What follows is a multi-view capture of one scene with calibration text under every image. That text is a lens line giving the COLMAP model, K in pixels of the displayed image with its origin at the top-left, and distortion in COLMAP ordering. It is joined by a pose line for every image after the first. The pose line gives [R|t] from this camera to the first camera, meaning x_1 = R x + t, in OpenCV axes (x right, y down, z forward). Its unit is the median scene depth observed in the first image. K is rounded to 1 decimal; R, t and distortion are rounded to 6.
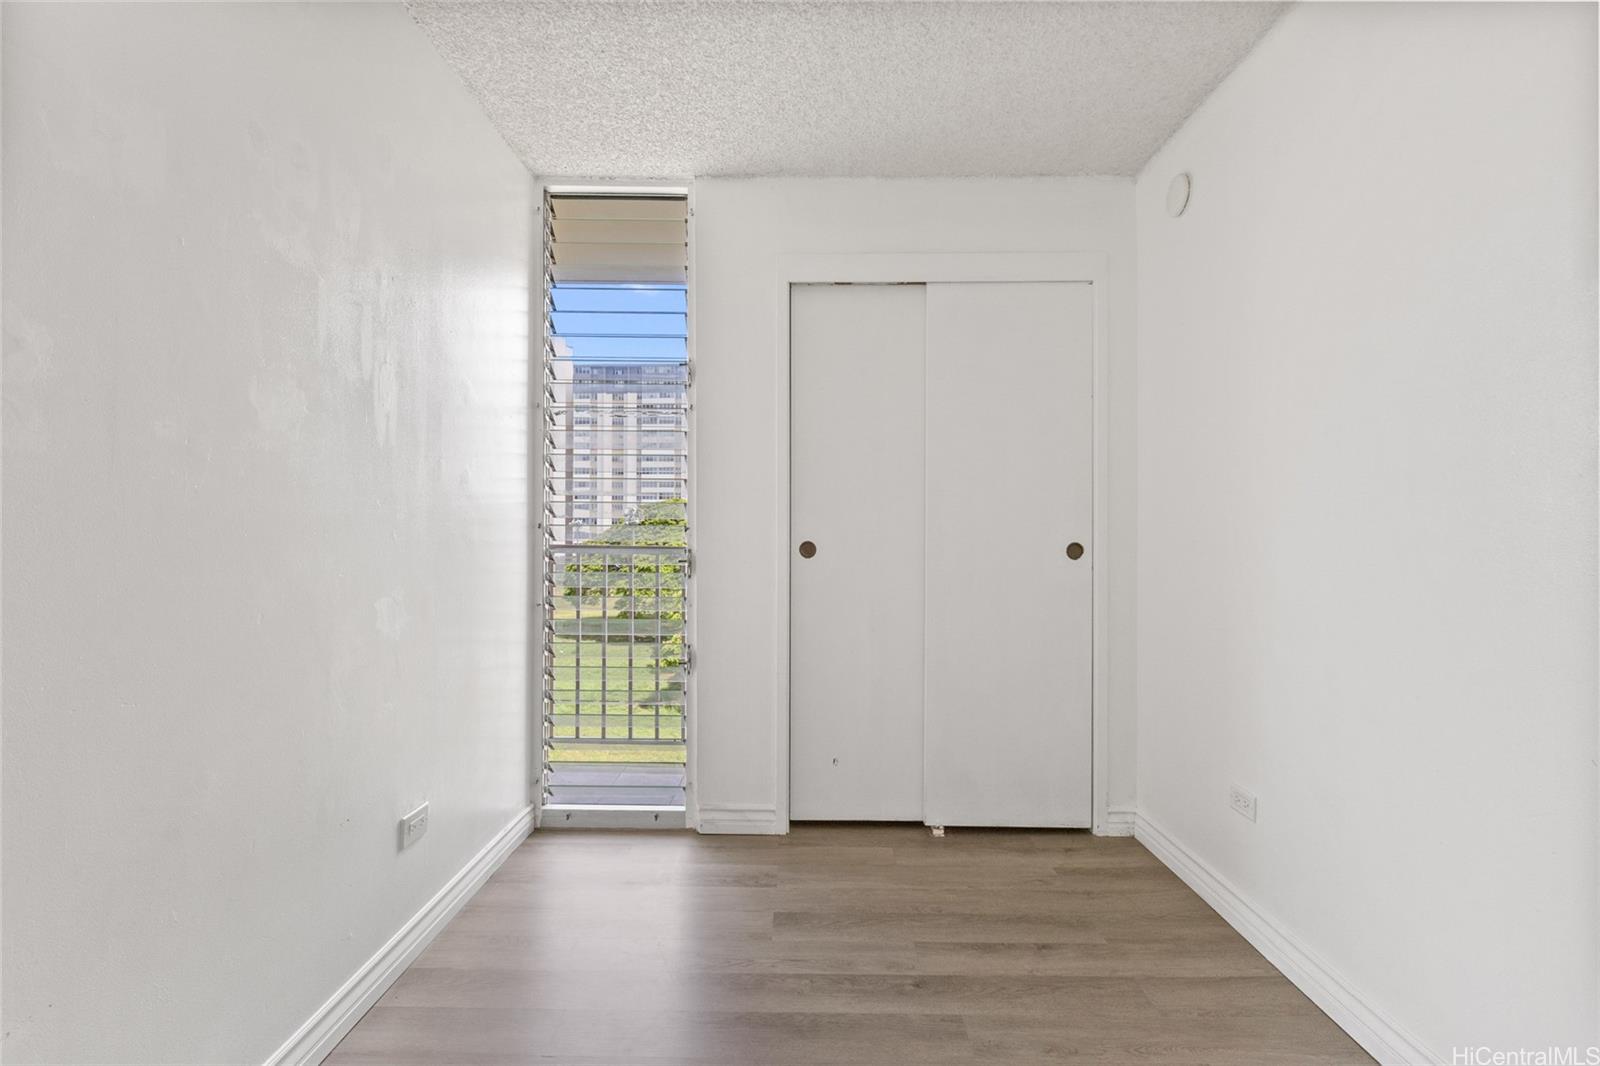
lens RADIAL K [[740.9, 0, 804.2], [0, 740.9, 526.5], [0, 0, 1]] dist [-0.003594, 0.001808]
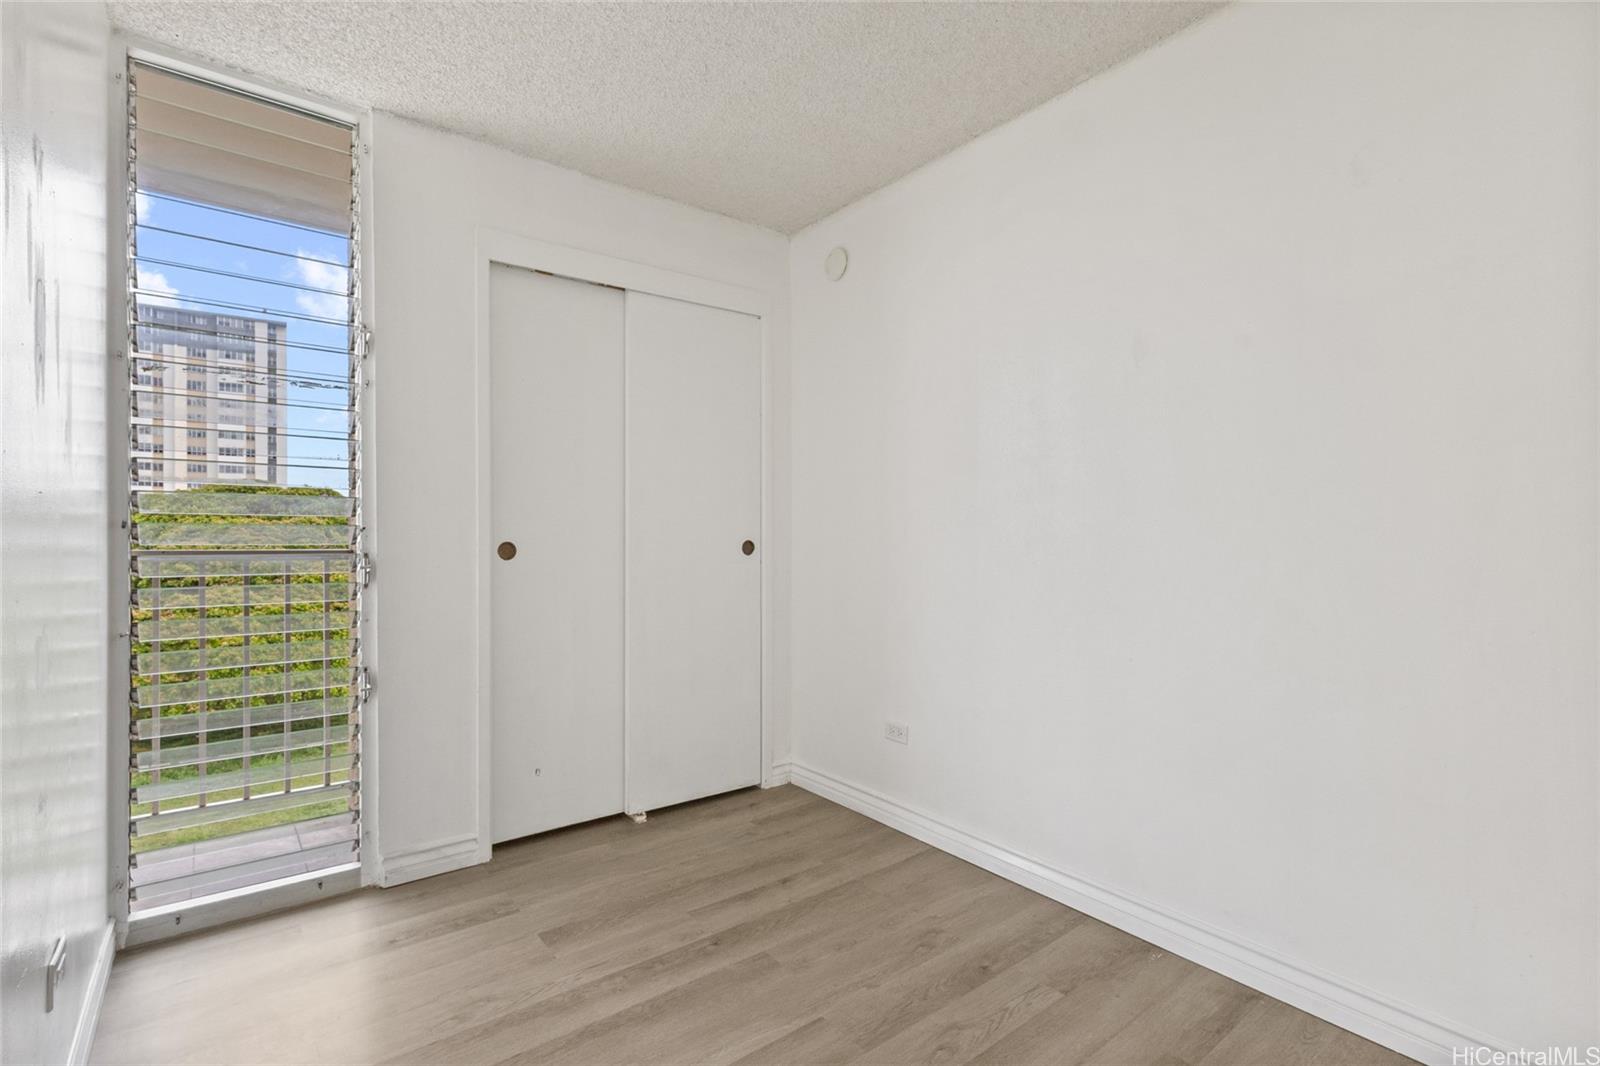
lens RADIAL K [[740.9, 0, 810.3], [0, 740.9, 526.7], [0, 0, 1]] dist [-0.003594, 0.001808]
pose [[0.782223, 0.000898, 0.622998, -0.286634], [-0.003212, 0.999991, 0.002592, -0.002890], [-0.622991, -0.004029, 0.782219, 0.035213]]
